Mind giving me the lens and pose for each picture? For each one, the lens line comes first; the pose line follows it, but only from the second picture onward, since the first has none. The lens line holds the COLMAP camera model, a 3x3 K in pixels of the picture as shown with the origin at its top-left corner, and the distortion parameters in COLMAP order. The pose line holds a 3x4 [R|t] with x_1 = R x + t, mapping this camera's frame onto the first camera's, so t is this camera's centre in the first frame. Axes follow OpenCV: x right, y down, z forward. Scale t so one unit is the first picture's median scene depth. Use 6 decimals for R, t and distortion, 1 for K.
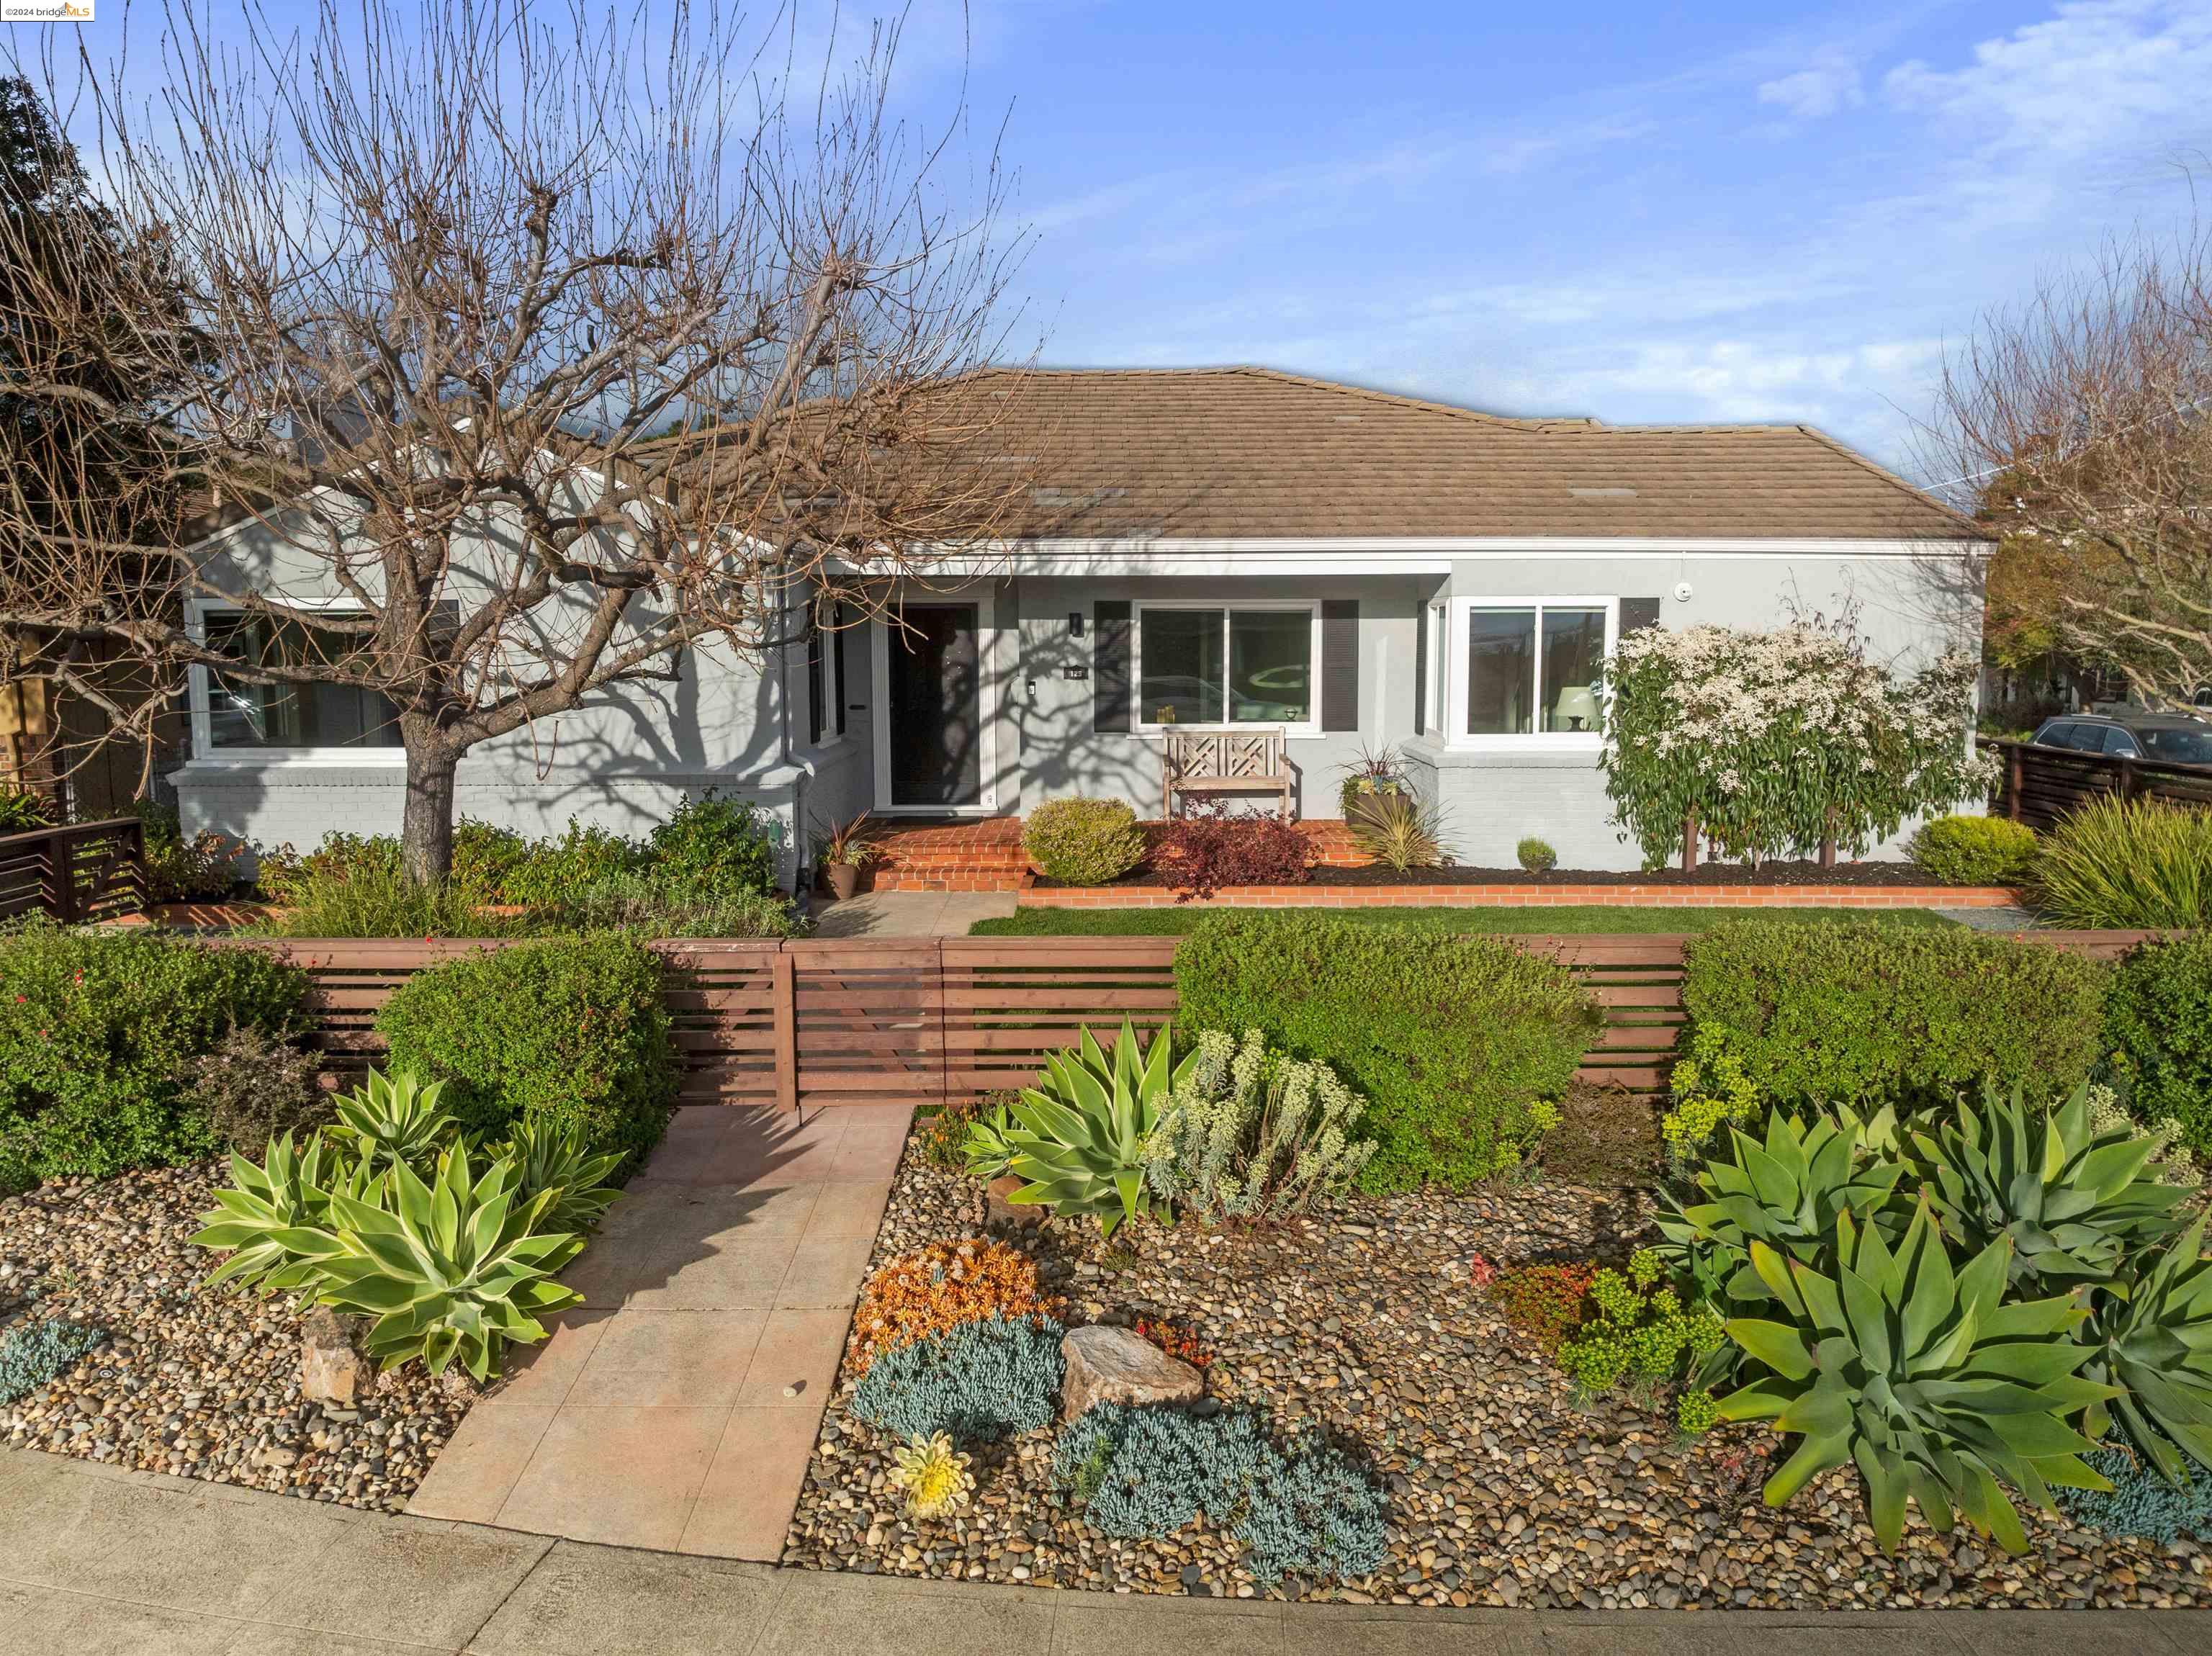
lens RADIAL K [[1563.1, 0, 1108.1], [0, 1563.1, 828.1], [0, 0, 1]] dist [-0.045524, 0.014352]
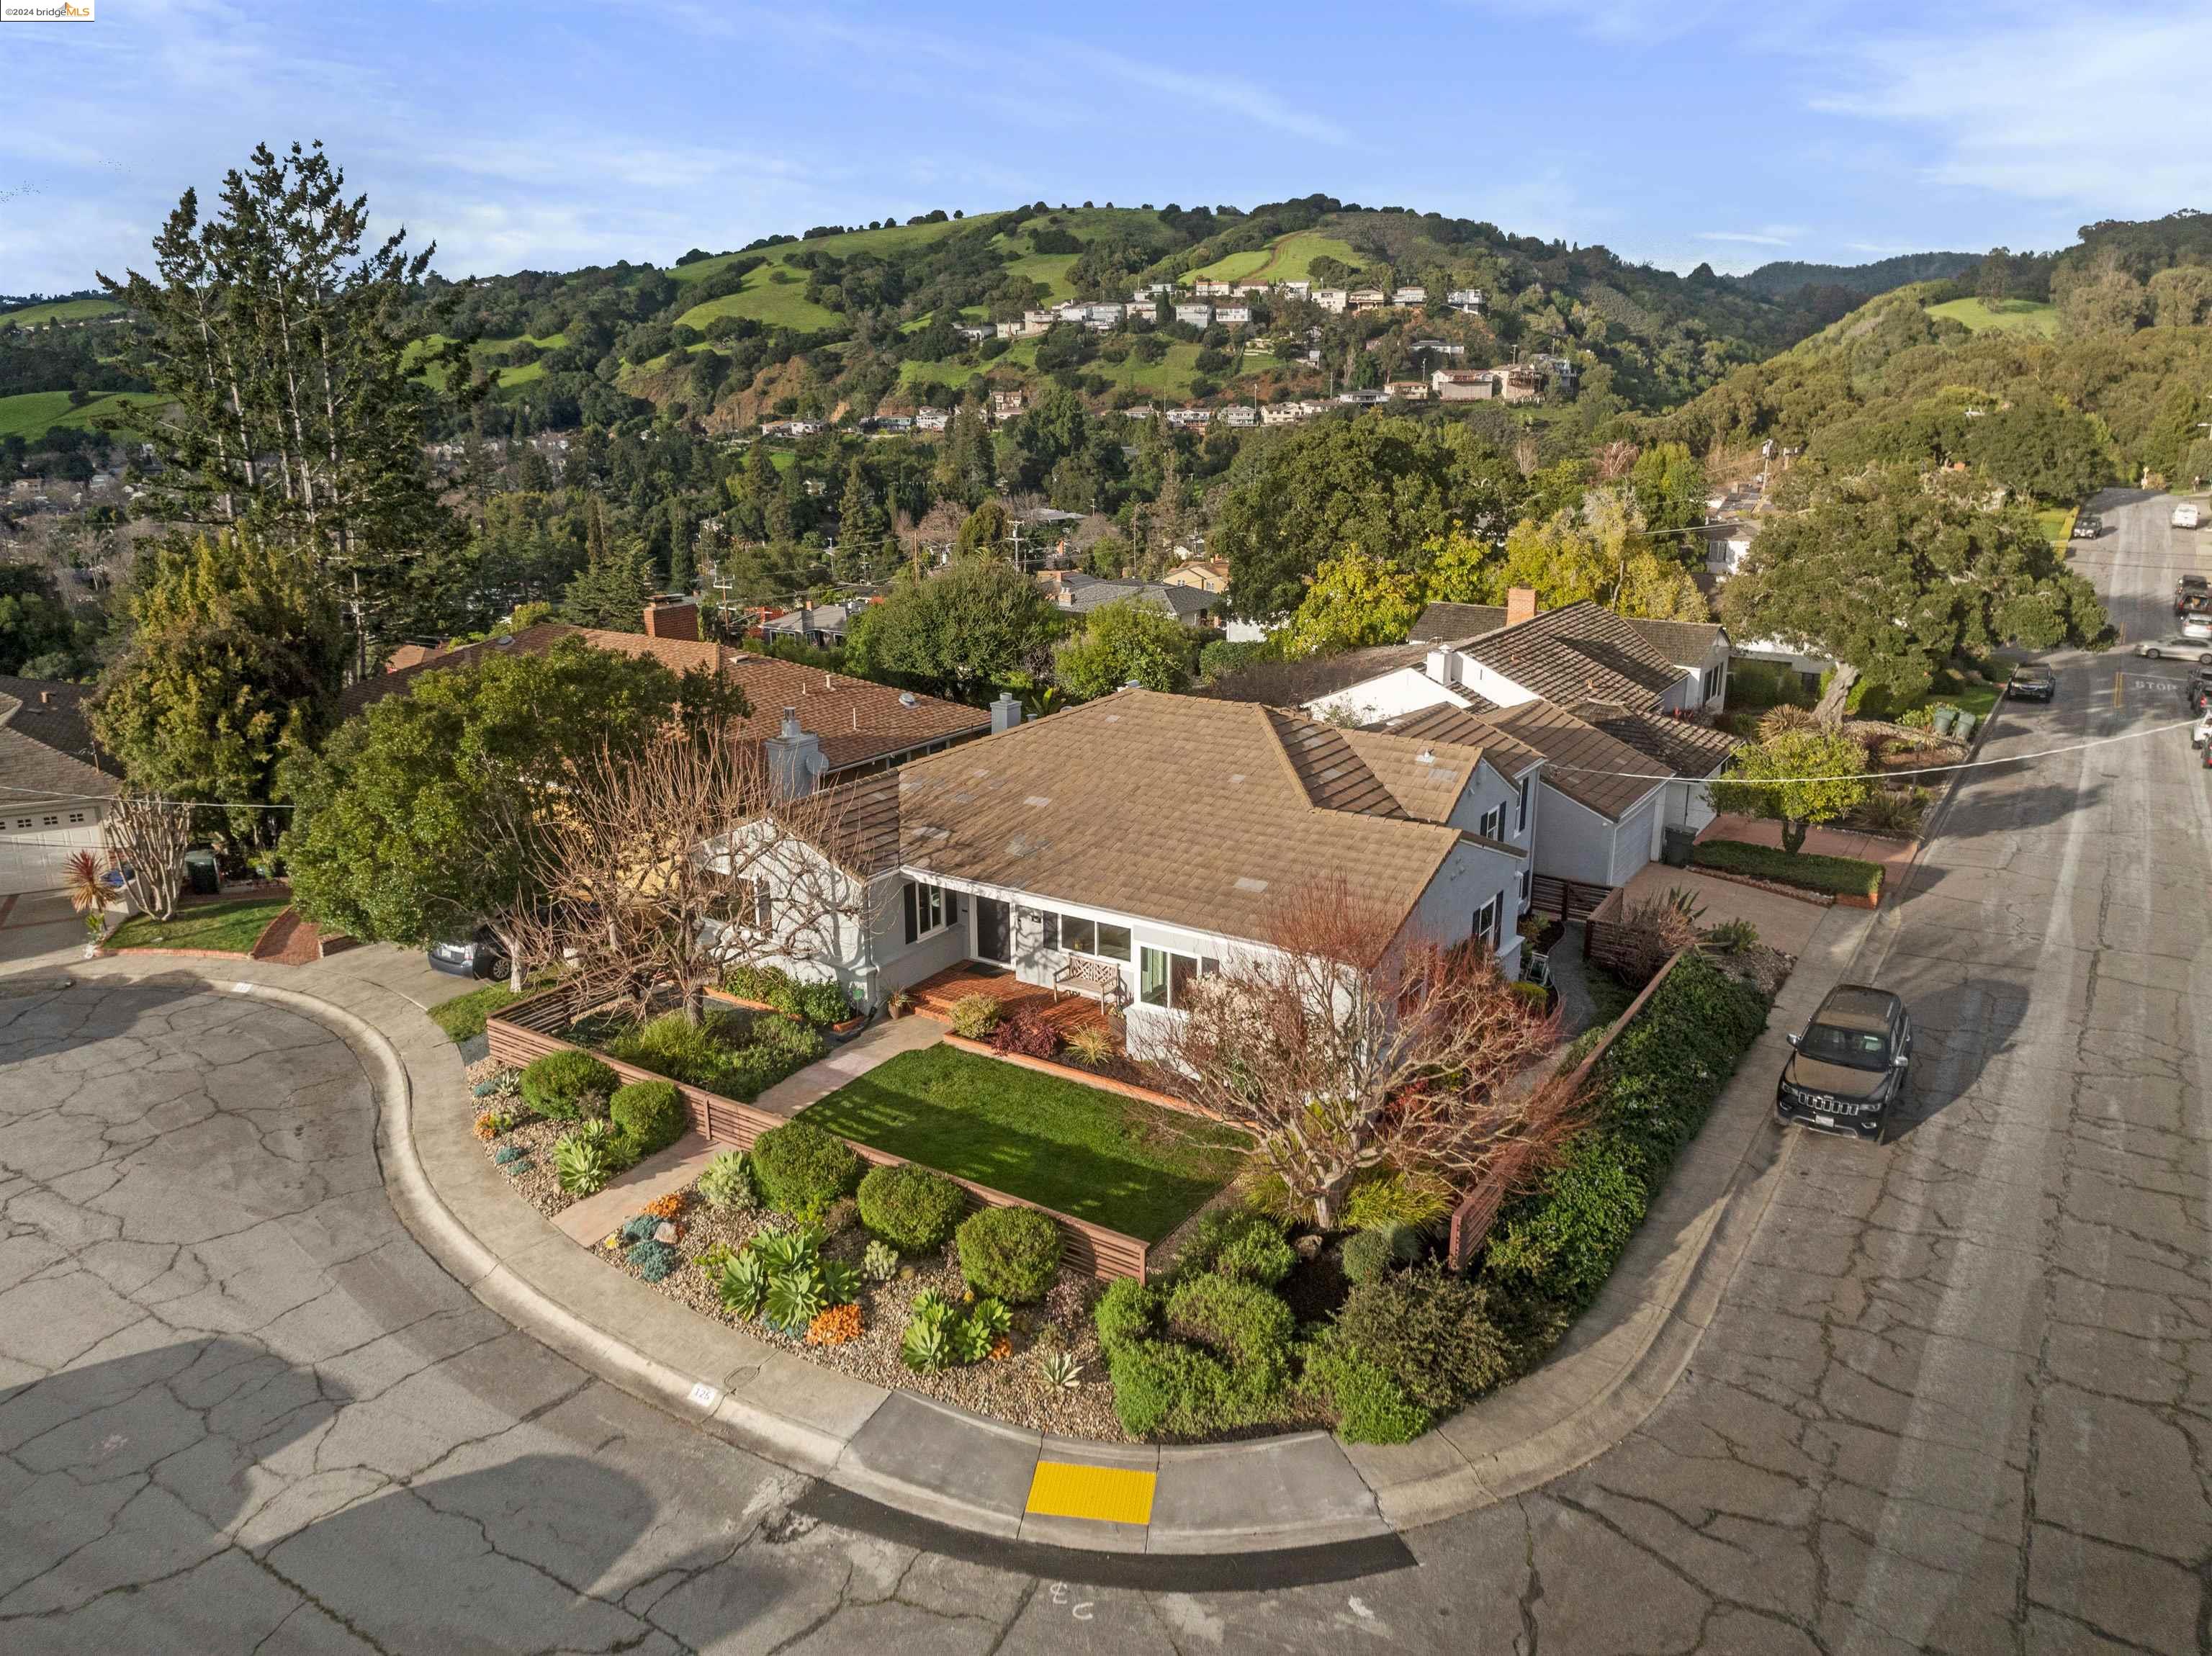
lens RADIAL K [[1563.1, 0, 1114.5], [0, 1563.1, 826.5], [0, 0, 1]] dist [-0.045524, 0.014352]
pose [[0.838167, 0.155420, -0.522802, 1.412086], [-0.070767, 0.981427, 0.178306, -0.743035], [0.540804, -0.112453, 0.833598, -0.847178]]
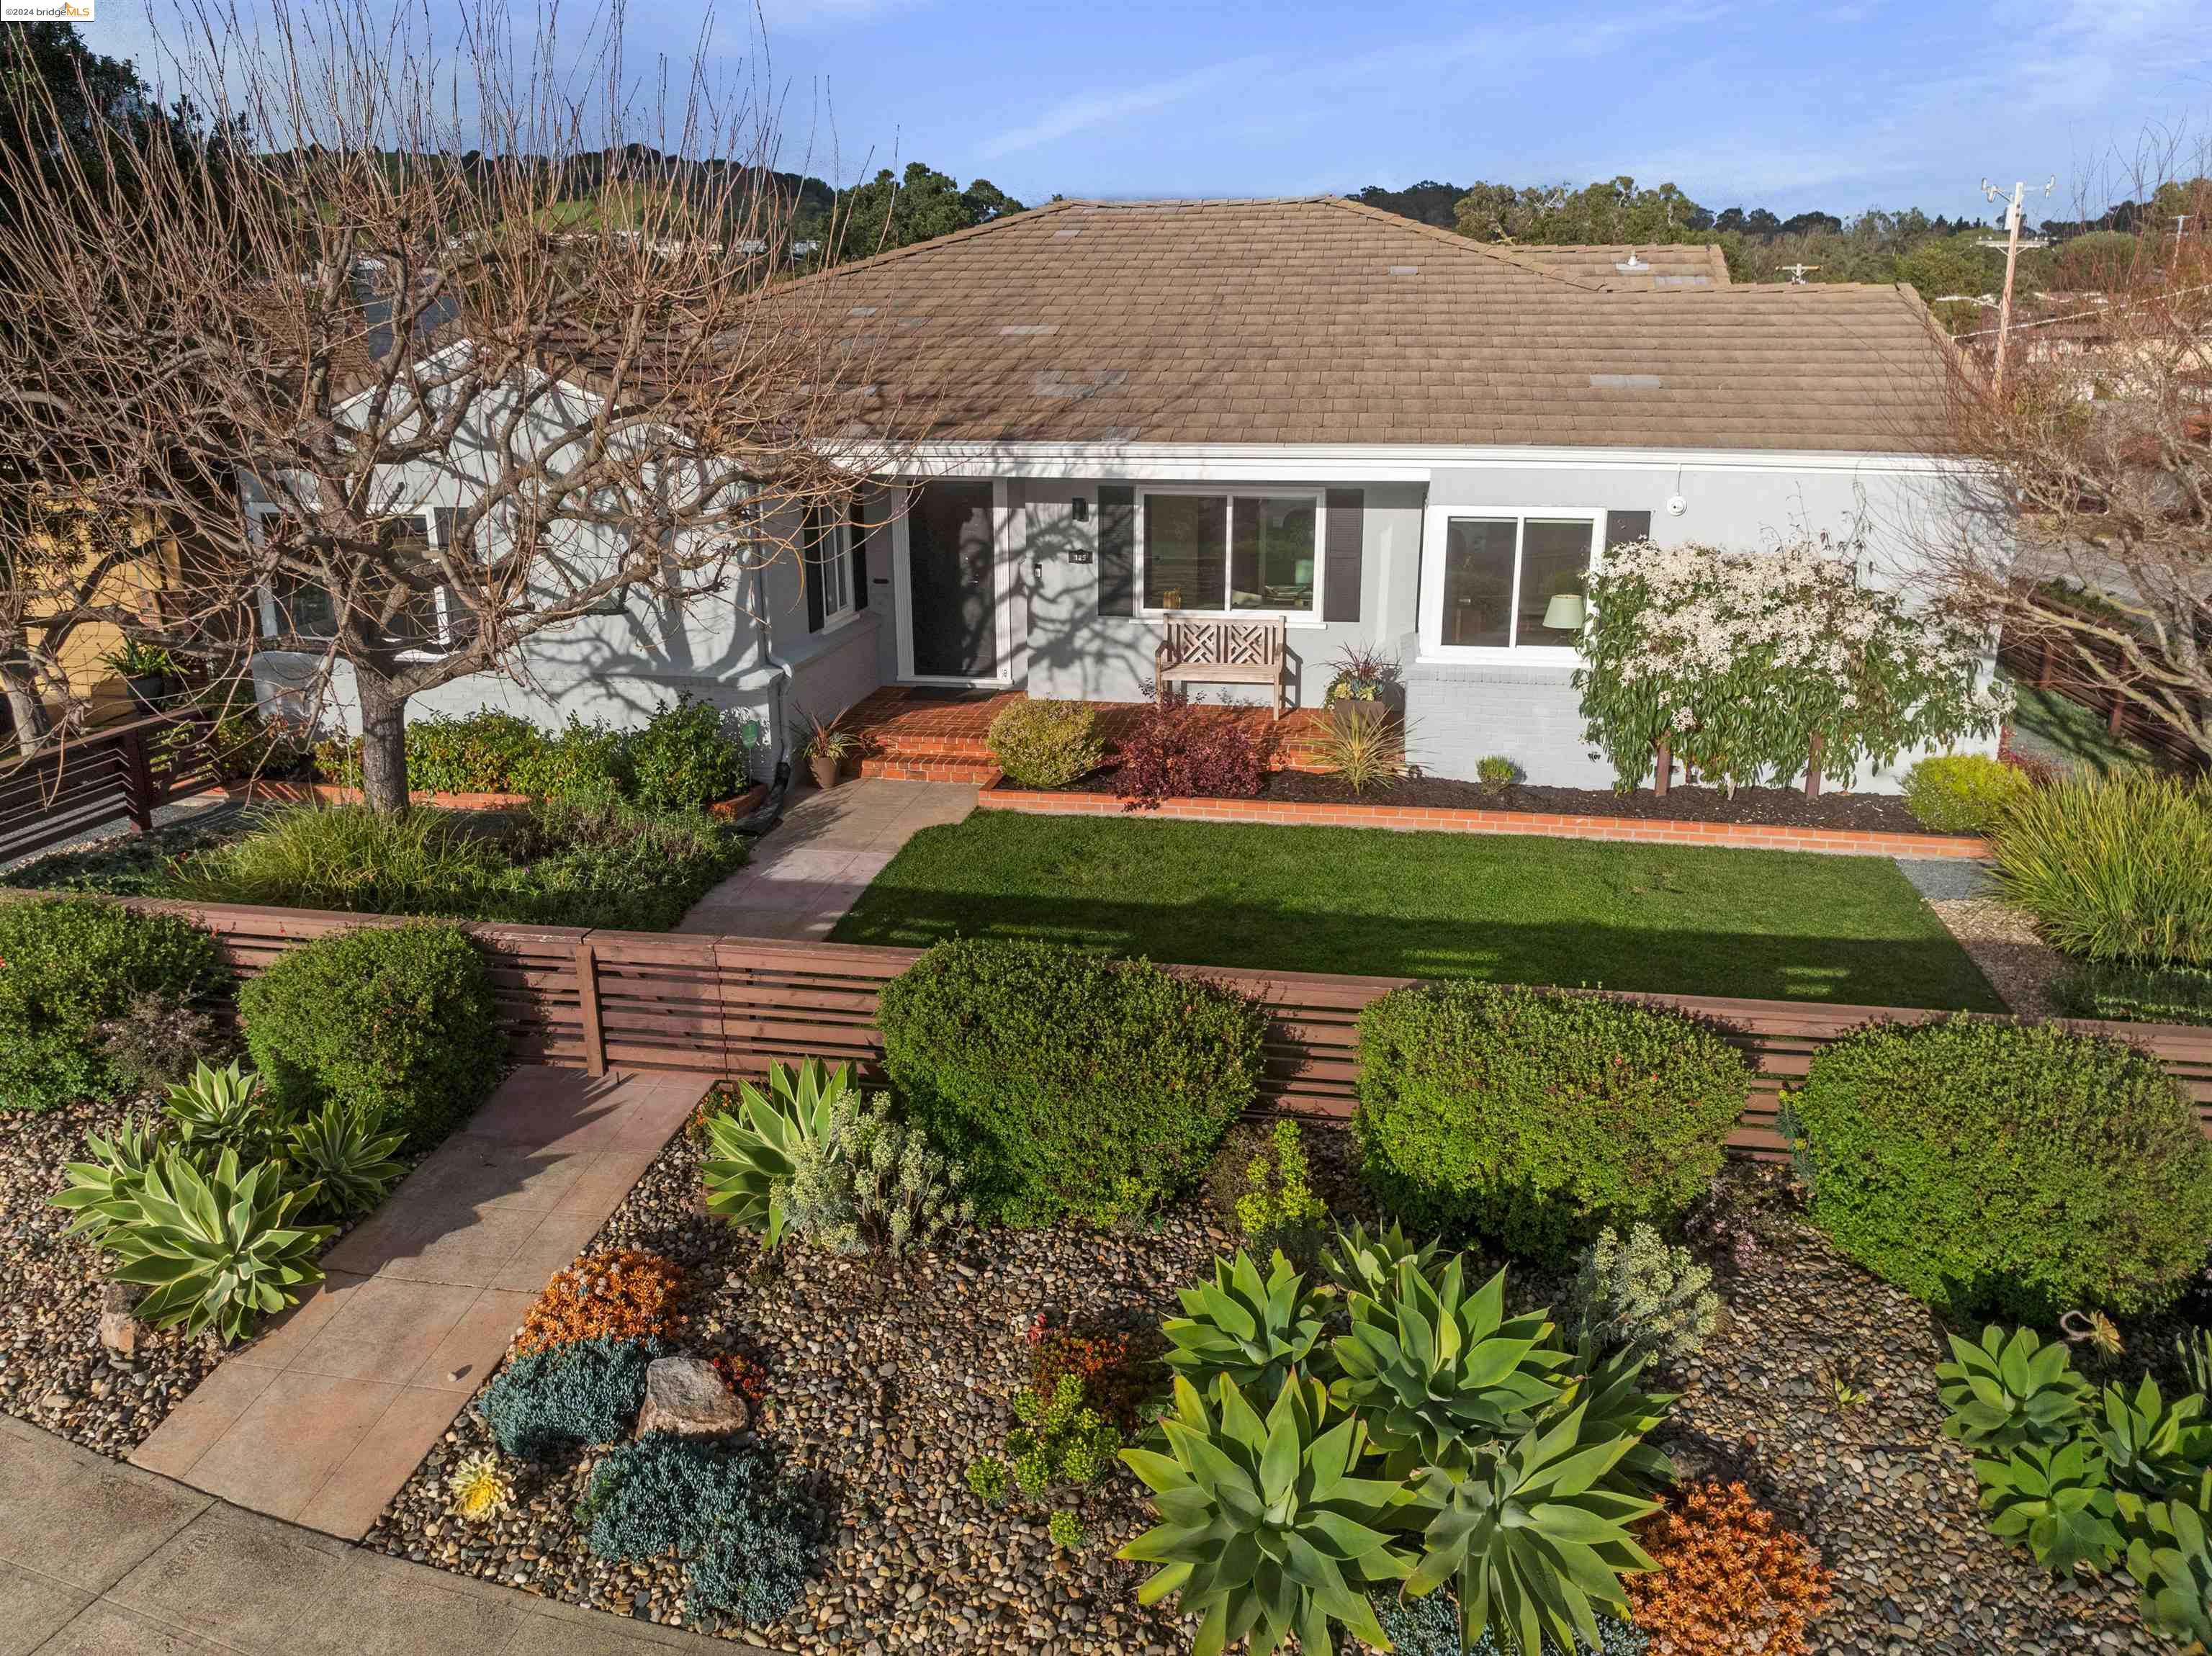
lens RADIAL K [[1563.1, 0, 1107.1], [0, 1563.1, 828.0], [0, 0, 1]] dist [-0.045524, 0.014352]
pose [[0.985439, 0.051675, -0.161987, 0.208031], [-0.022819, 0.984273, 0.175175, -0.127005], [0.168491, -0.168927, 0.971120, -0.017136]]
